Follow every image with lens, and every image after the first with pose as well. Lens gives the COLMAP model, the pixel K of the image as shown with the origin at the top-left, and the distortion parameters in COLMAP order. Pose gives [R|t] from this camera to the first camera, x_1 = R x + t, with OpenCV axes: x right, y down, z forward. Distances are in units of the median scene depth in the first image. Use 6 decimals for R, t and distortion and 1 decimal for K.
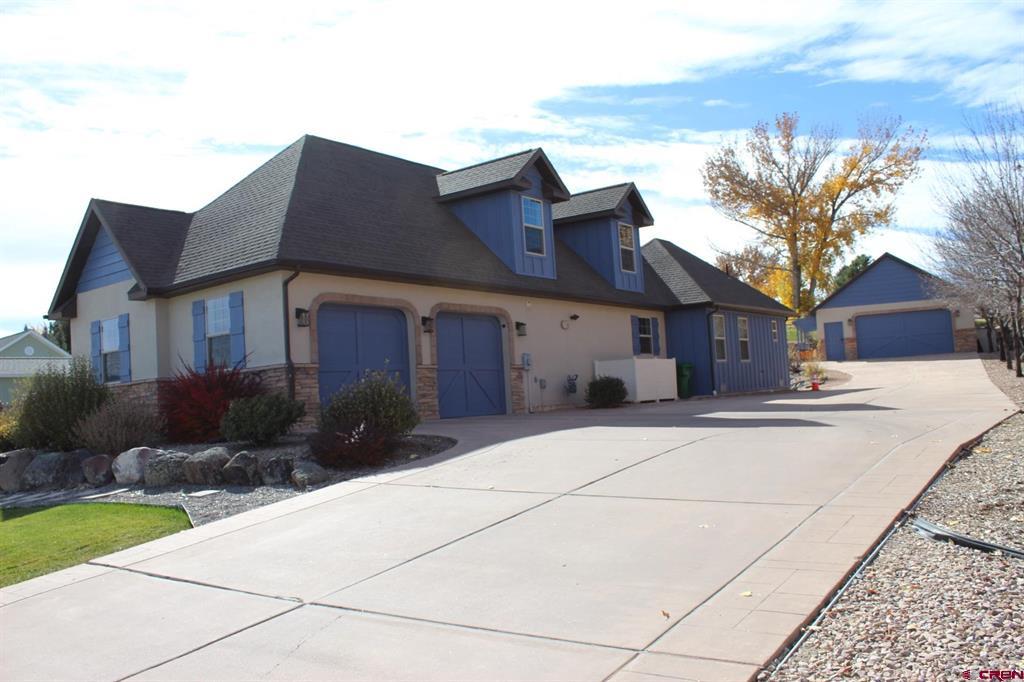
lens RADIAL K [[848.9, 0, 508.4], [0, 848.9, 356.3], [0, 0, 1]] dist [-0.167965, 0.141301]
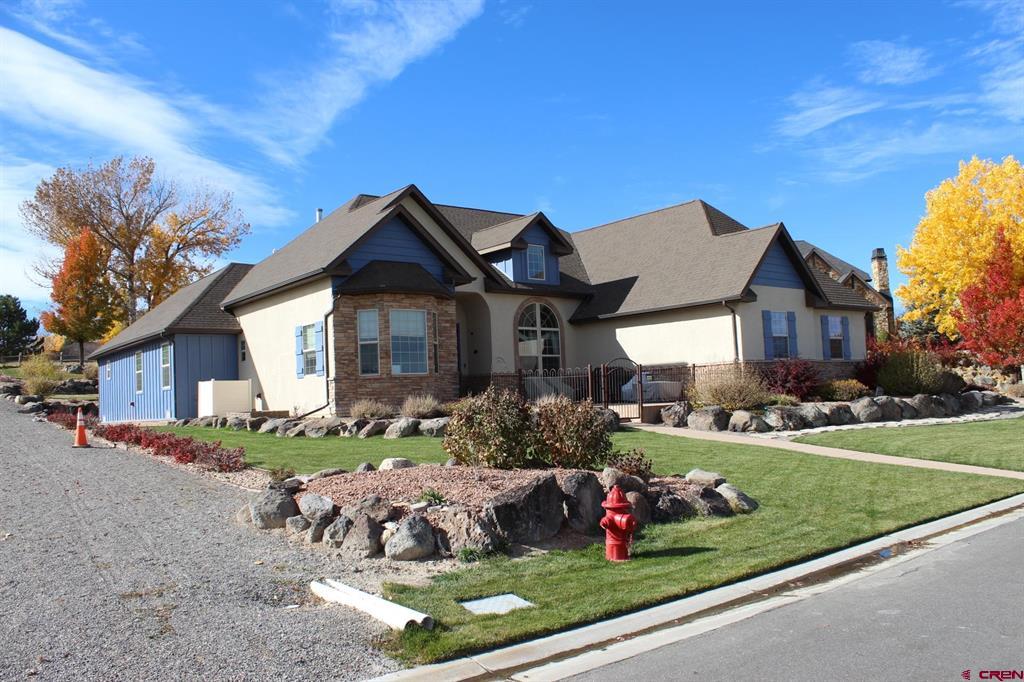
lens RADIAL K [[858.0, 0, 508.8], [0, 858.0, 352.3], [0, 0, 1]] dist [-0.173189, 0.162732]
pose [[0.251718, 0.109408, 0.961596, -0.975936], [-0.024161, 0.993990, -0.106769, 0.091336], [-0.967499, 0.003642, 0.252849, 0.544350]]
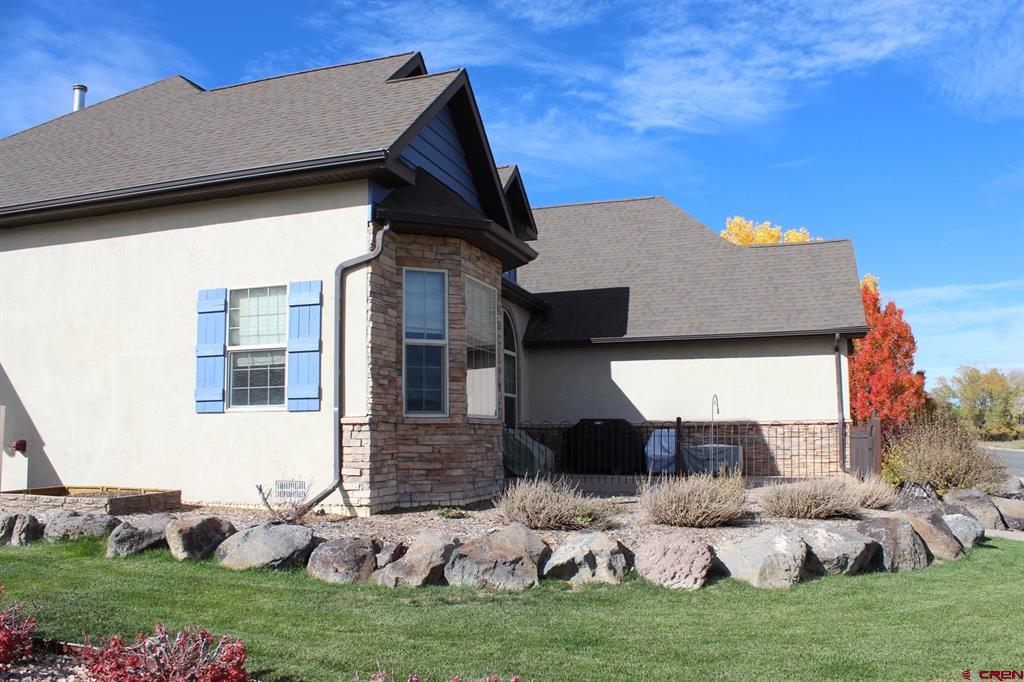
lens RADIAL K [[858.0, 0, 508.8], [0, 858.0, 352.3], [0, 0, 1]] dist [-0.173189, 0.162732]
pose [[-0.322848, 0.161723, 0.932531, -0.665845], [-0.018915, 0.983994, -0.177197, 0.071723], [-0.946262, -0.074847, -0.314622, 0.866102]]
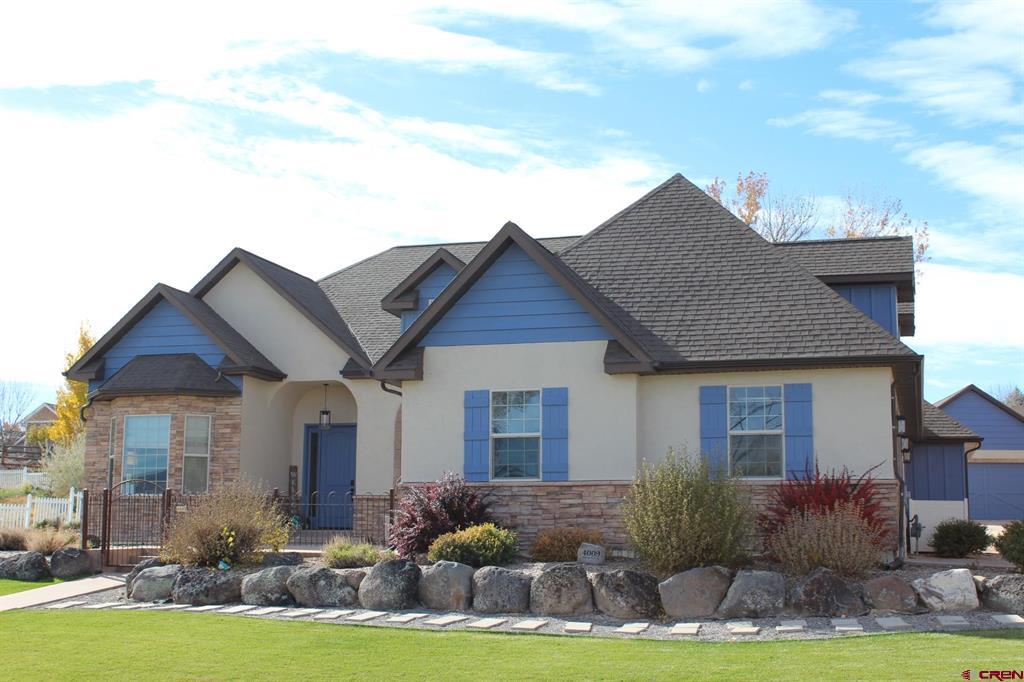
lens RADIAL K [[1339.2, 0, 512.0], [0, 1339.2, 341.0], [0, 0, 1]] dist [-0.023586, -0.012716]
pose [[0.936520, 0.120219, 0.329359, -0.445018], [-0.084671, 0.989123, -0.120281, 0.026807], [-0.340236, 0.084758, 0.936512, -0.054409]]
